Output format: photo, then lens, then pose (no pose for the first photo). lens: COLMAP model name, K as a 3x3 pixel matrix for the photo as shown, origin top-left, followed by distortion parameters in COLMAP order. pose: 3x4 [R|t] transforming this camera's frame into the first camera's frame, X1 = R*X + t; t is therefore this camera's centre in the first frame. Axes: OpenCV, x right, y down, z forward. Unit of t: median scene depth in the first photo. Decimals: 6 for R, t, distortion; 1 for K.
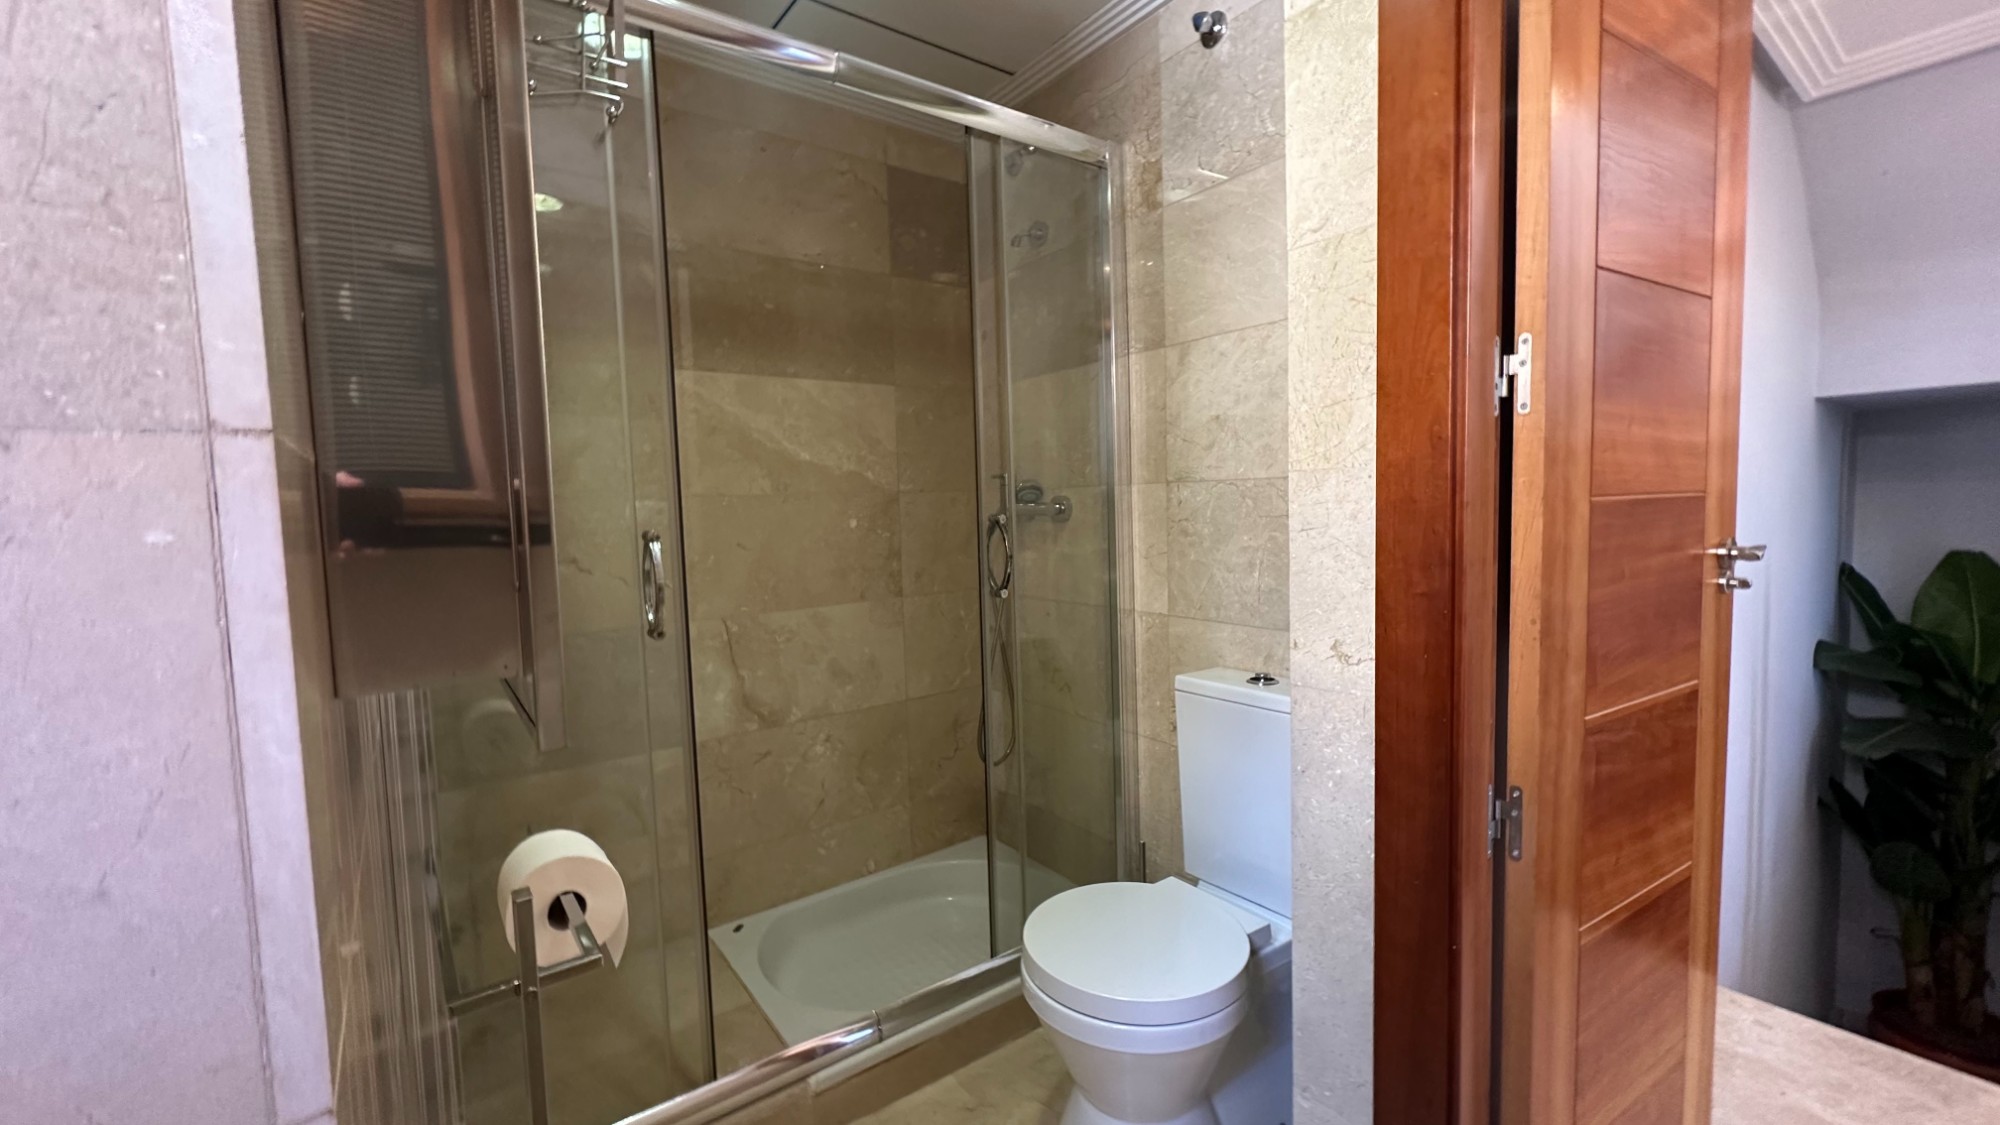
lens RADIAL K [[797.2, 0, 1000.0], [0, 797.2, 562.5], [0, 0, 1]] dist [0.000885, -0.000139]
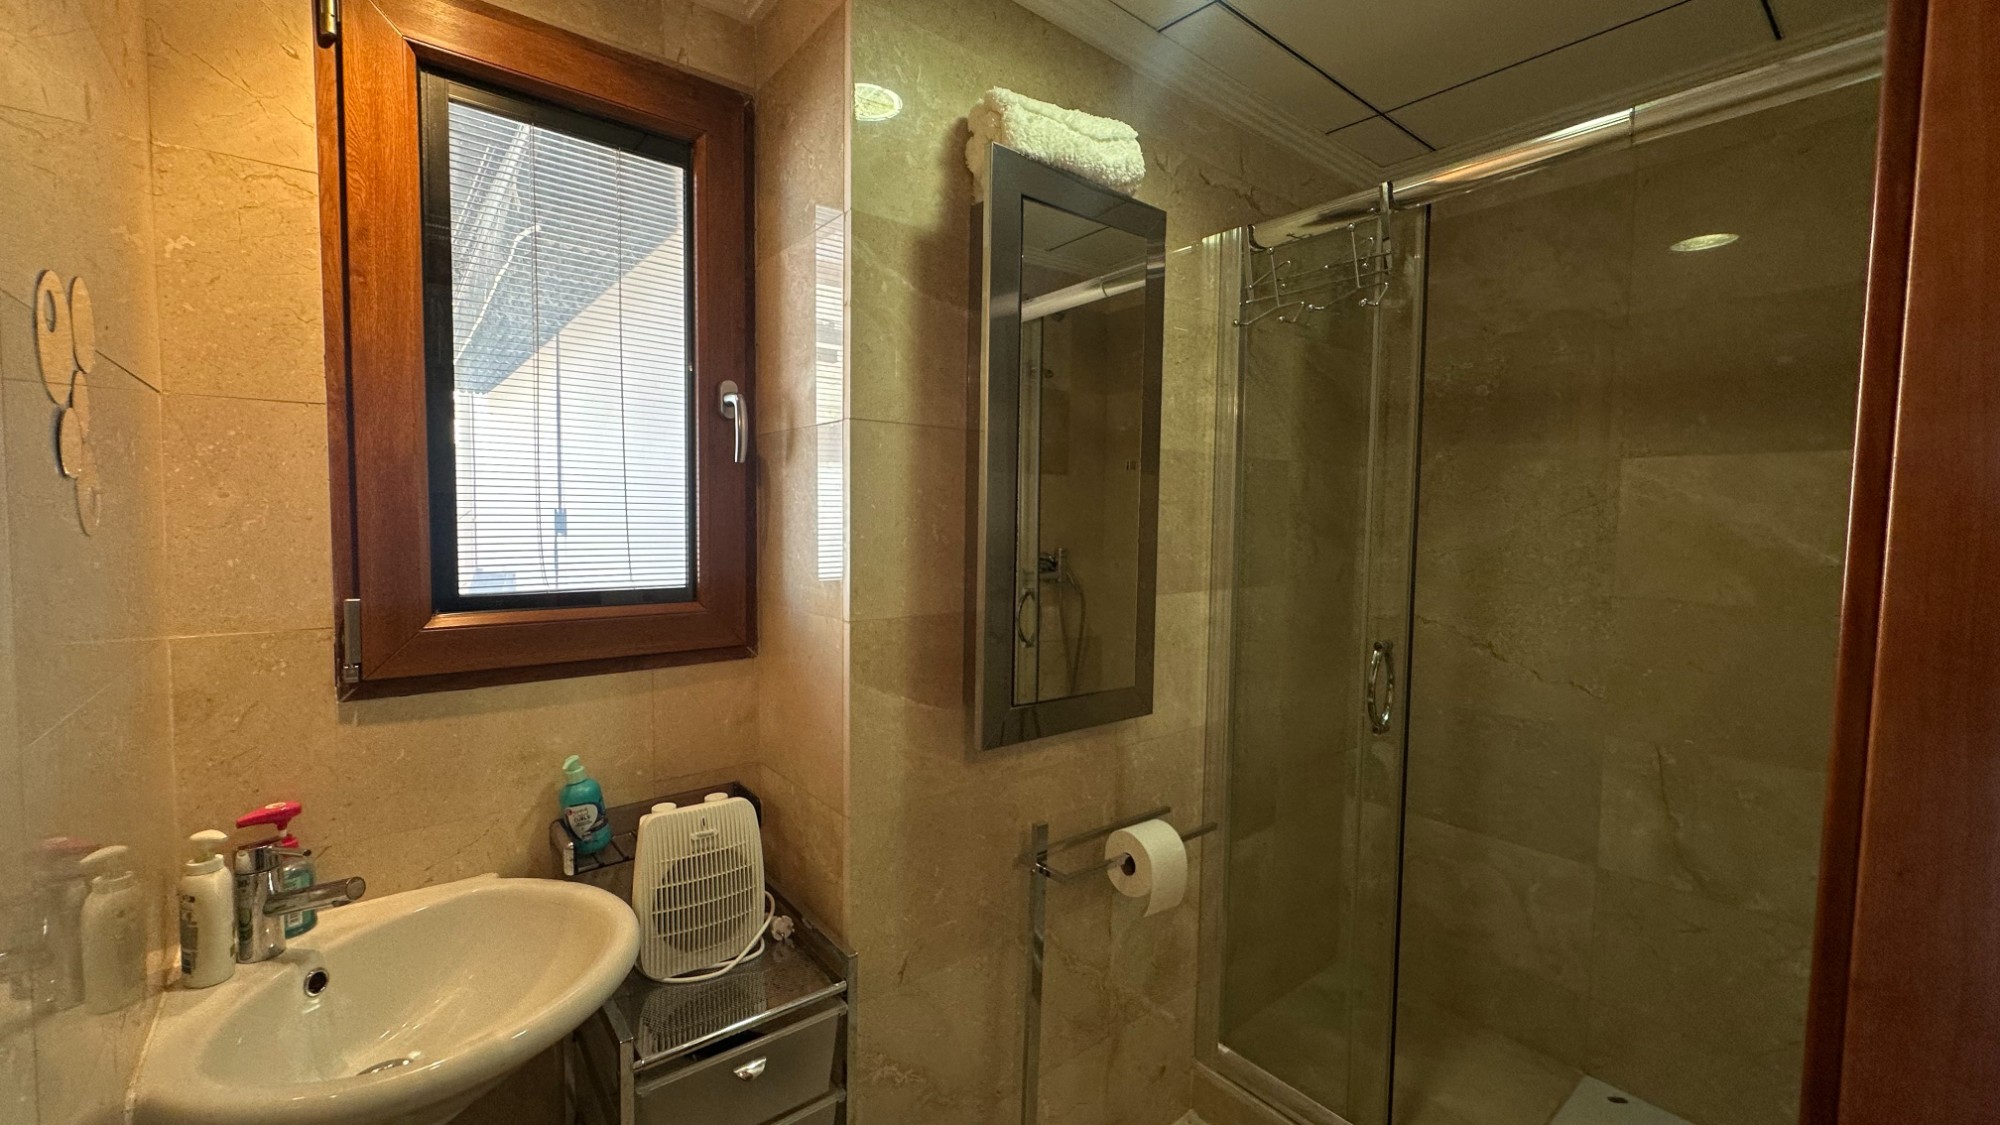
lens RADIAL K [[797.2, 0, 1000.0], [0, 797.2, 562.5], [0, 0, 1]] dist [0.000885, -0.000139]
pose [[0.044693, 0.091465, -0.994805, 0.443911], [-0.089775, 0.992139, 0.087187, -0.131748], [0.994959, 0.085412, 0.052553, 0.240939]]
